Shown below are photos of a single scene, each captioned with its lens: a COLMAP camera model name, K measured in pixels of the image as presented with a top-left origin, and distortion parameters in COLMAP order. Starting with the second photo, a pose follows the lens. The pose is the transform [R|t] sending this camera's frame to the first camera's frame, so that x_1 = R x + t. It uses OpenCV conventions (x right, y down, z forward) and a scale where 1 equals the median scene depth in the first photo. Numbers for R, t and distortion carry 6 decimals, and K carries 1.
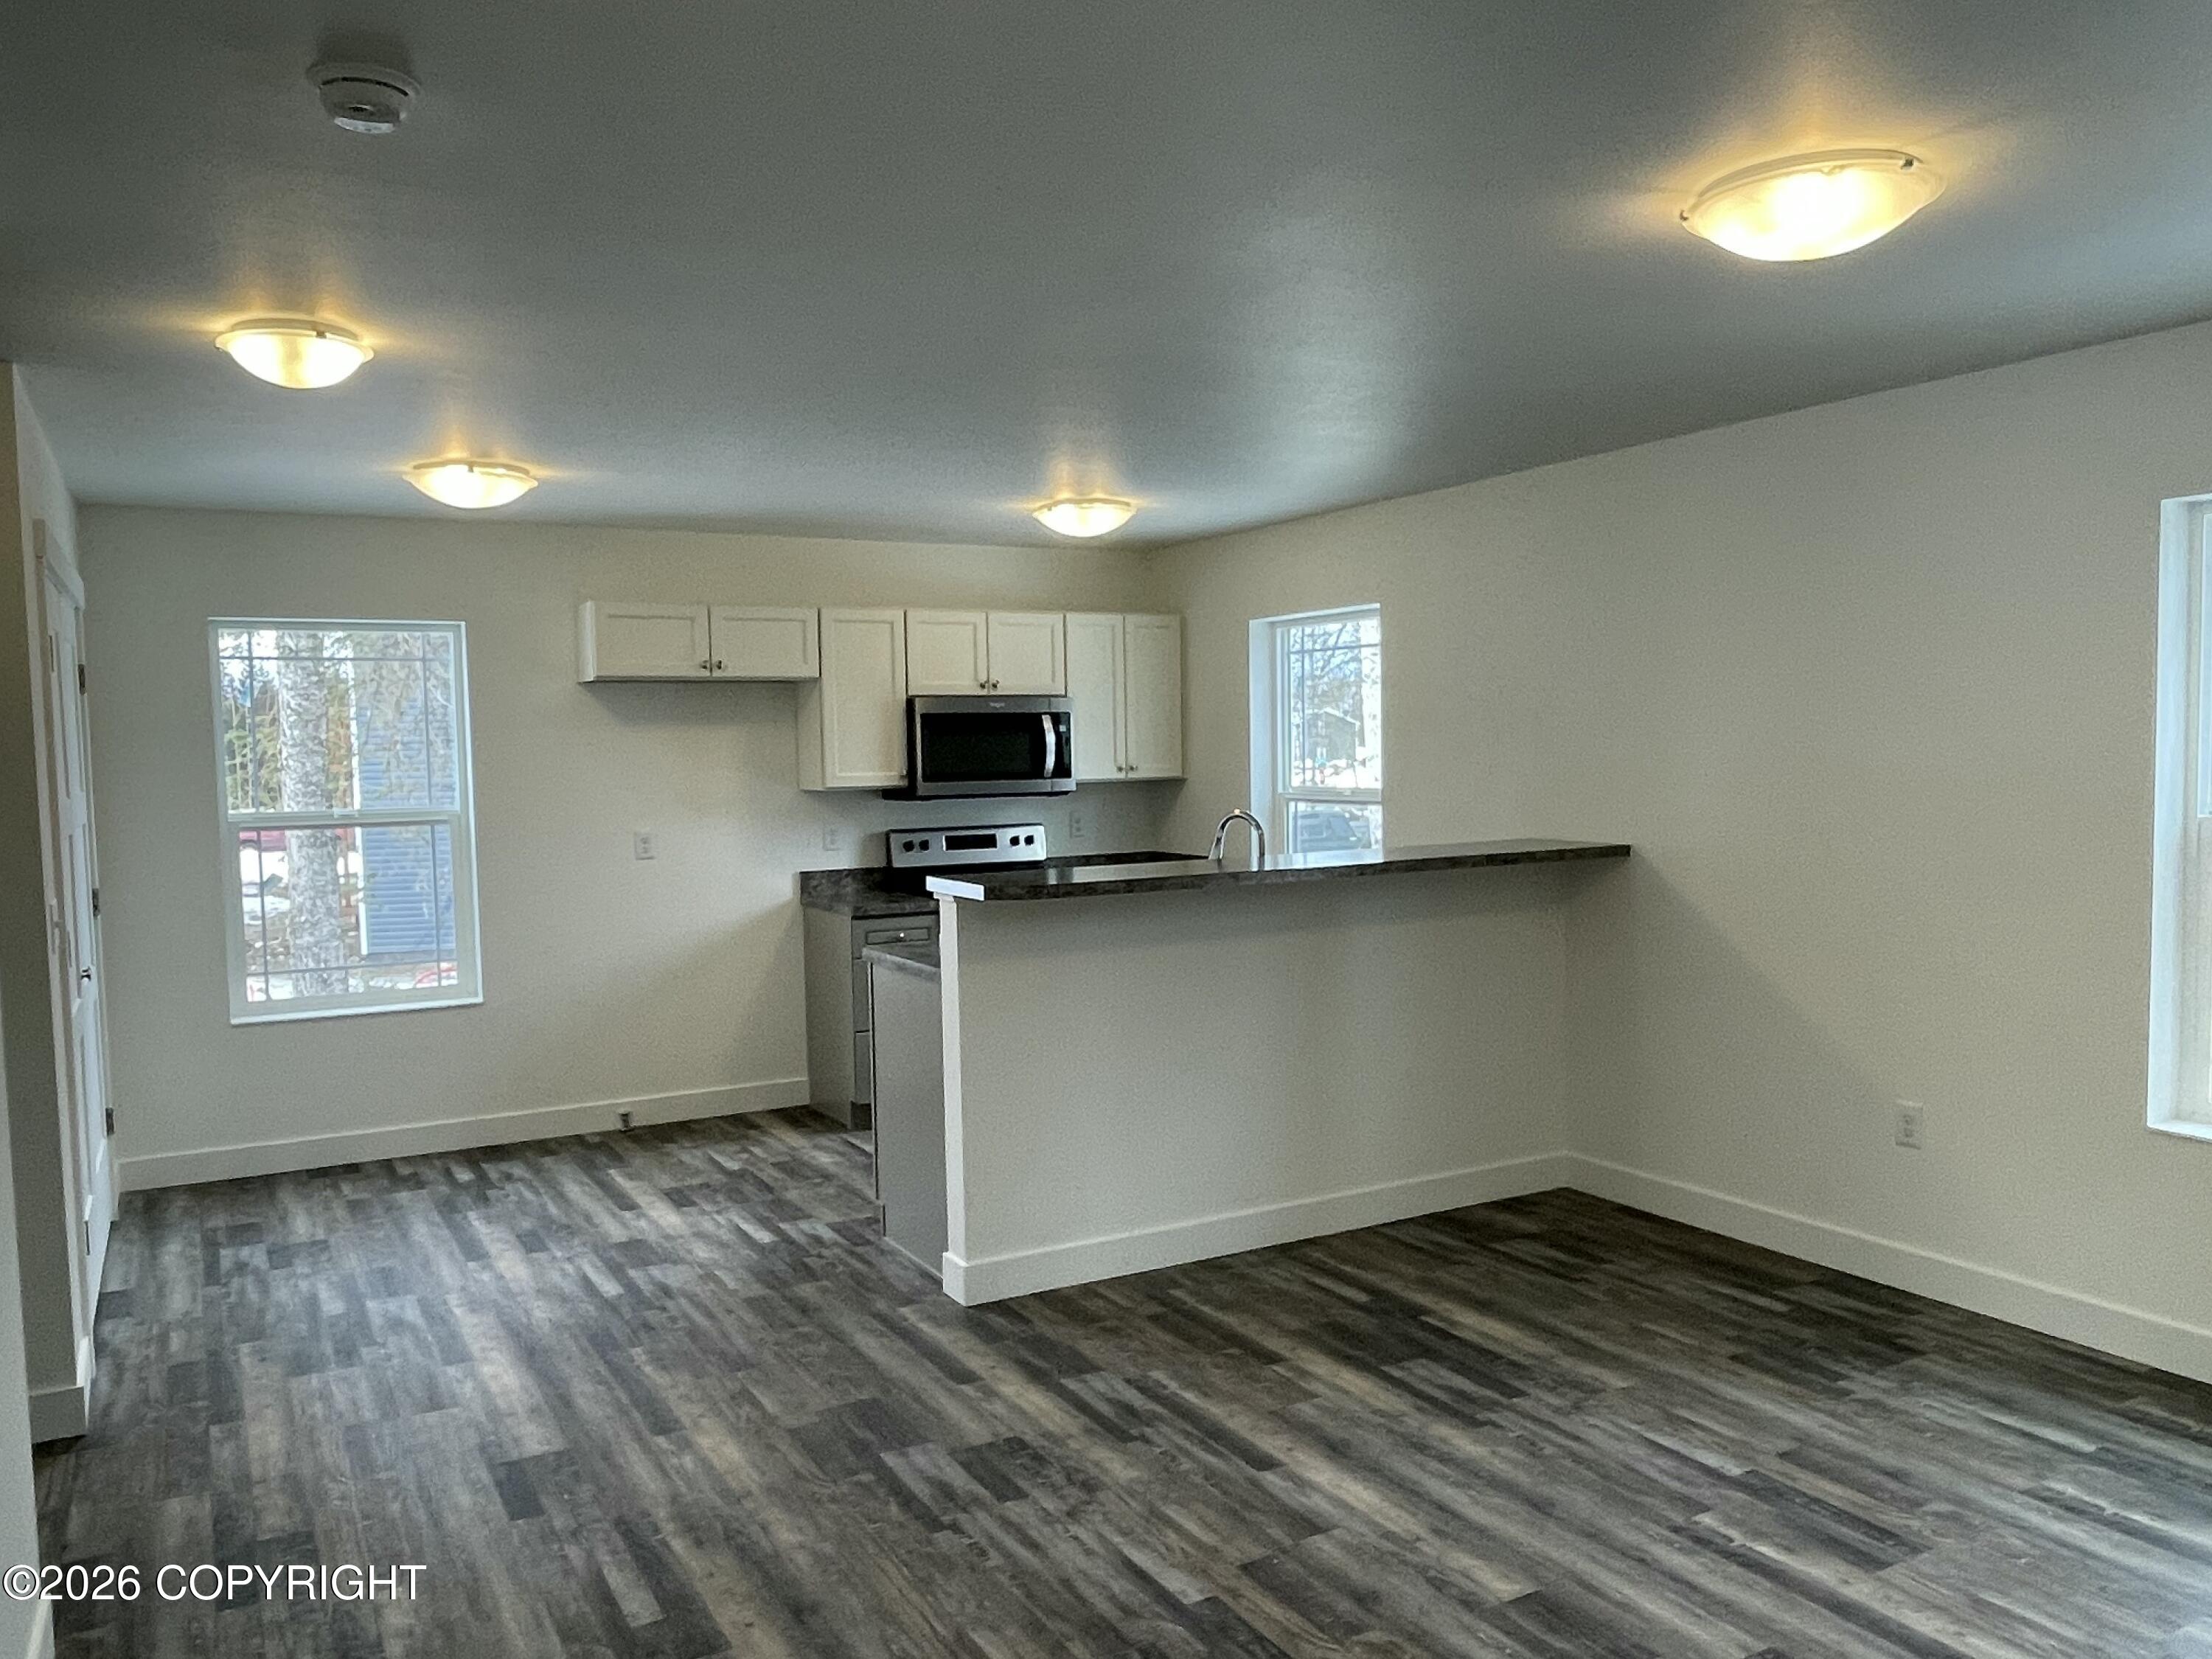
lens RADIAL K [[1783.7, 0, 1104.0], [0, 1783.7, 817.6], [0, 0, 1]] dist [-0.031066, -0.007103]
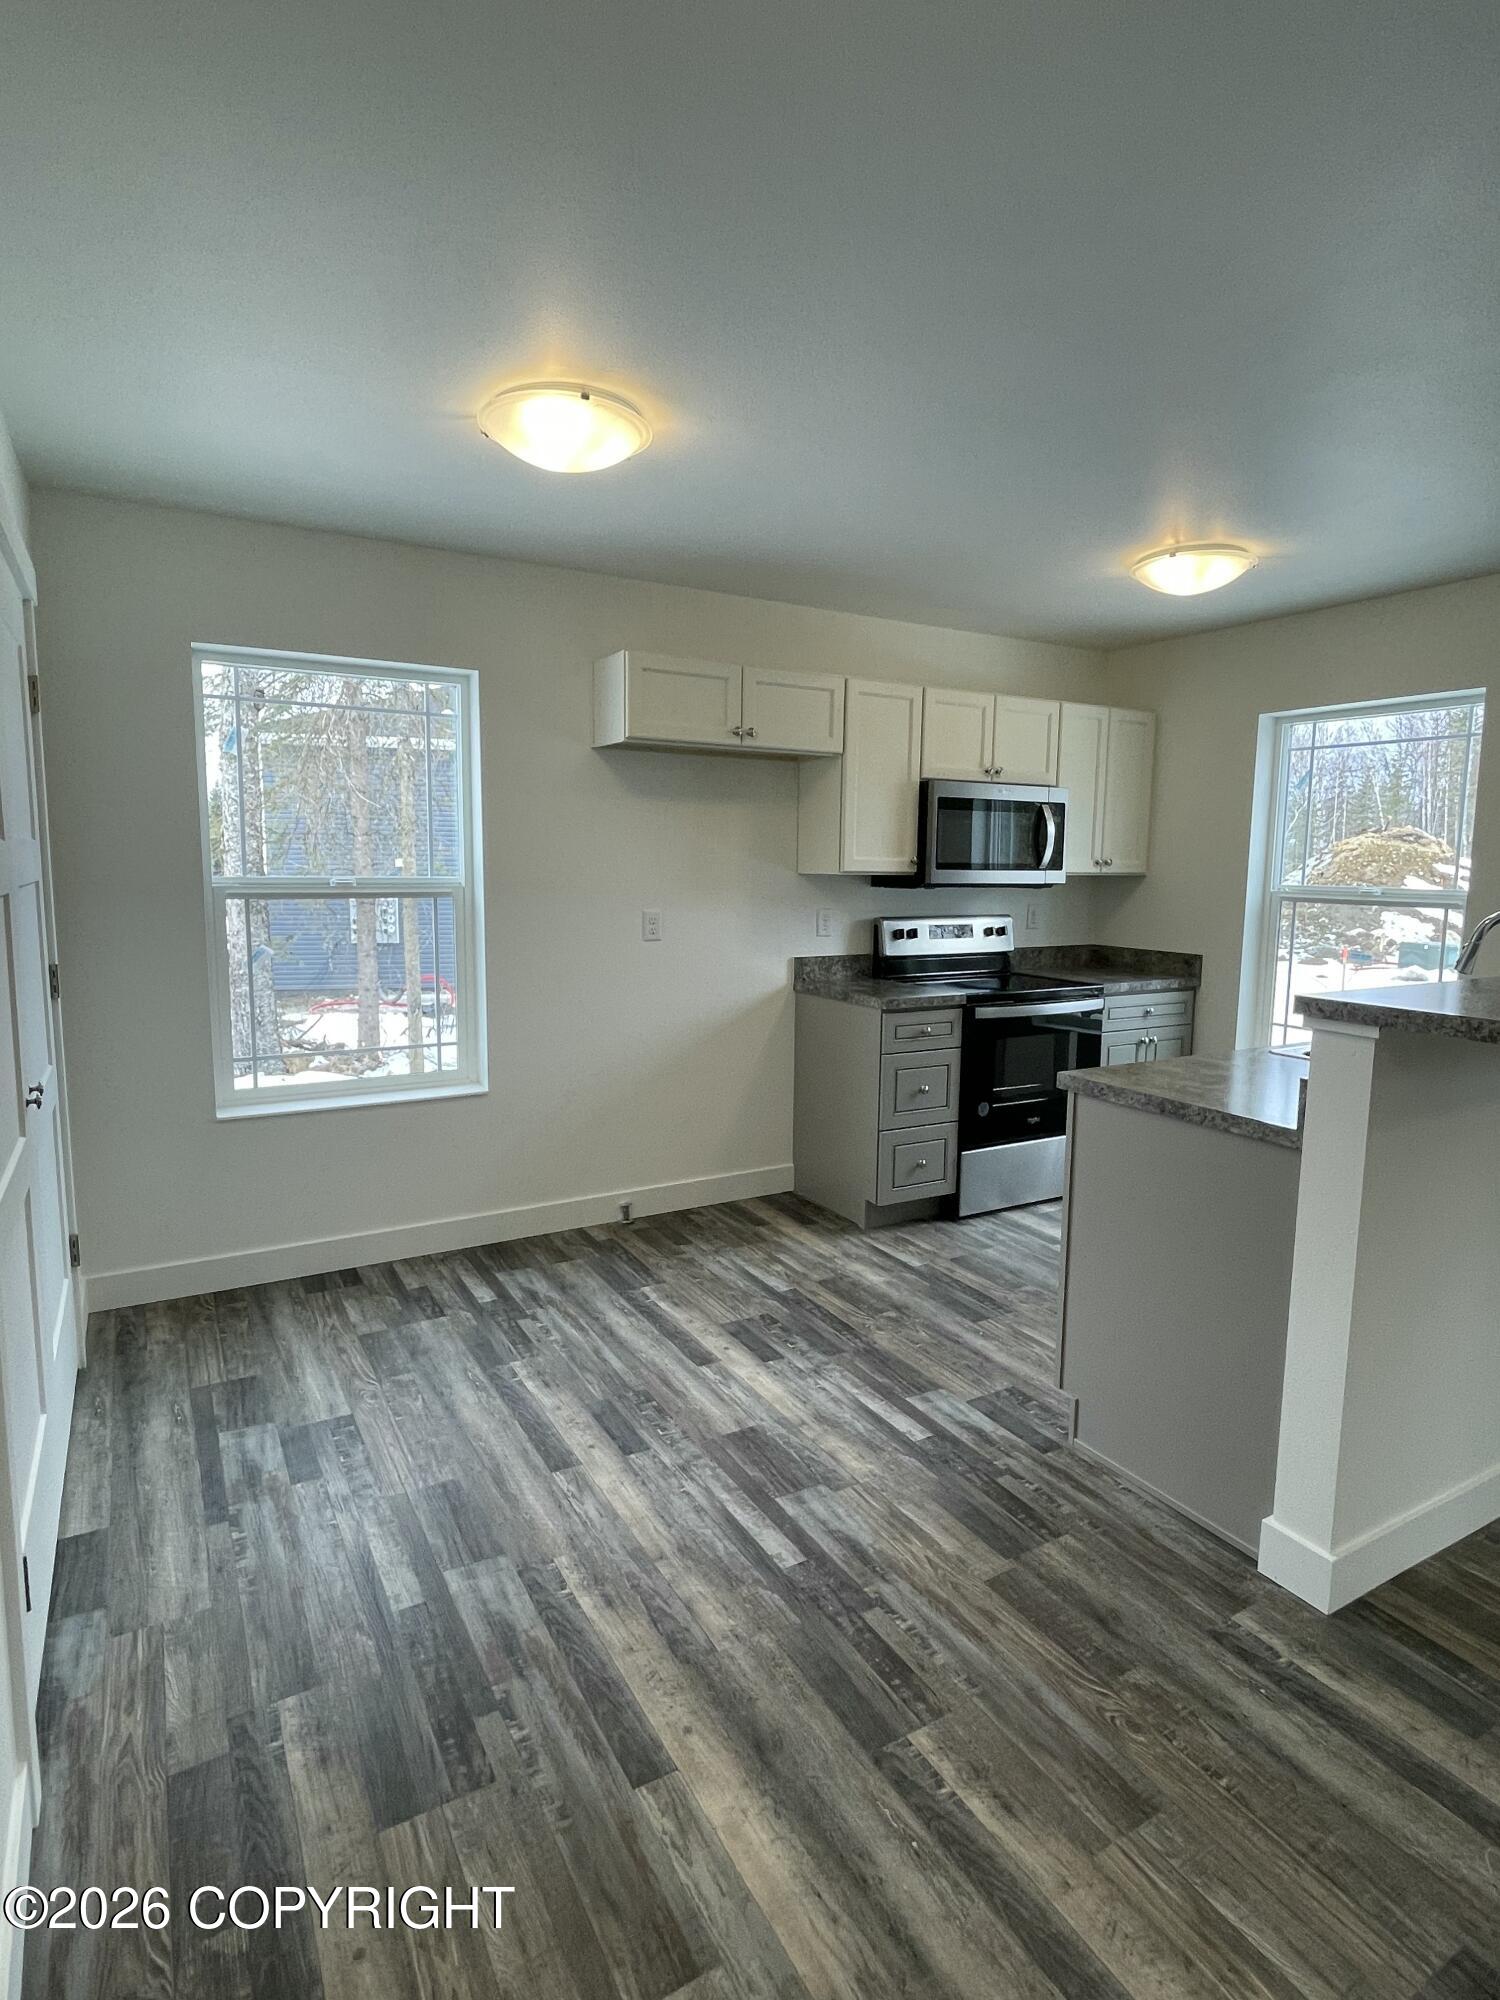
lens RADIAL K [[1086.8, 0, 717.9], [0, 1086.8, 980.7], [0, 0, 1]] dist [-0.021876, 0.005076]
pose [[0.999412, 0.029879, 0.016810, -0.262369], [-0.030949, 0.997237, 0.067524, 0.004903], [-0.014746, -0.068005, 0.997576, 0.476950]]
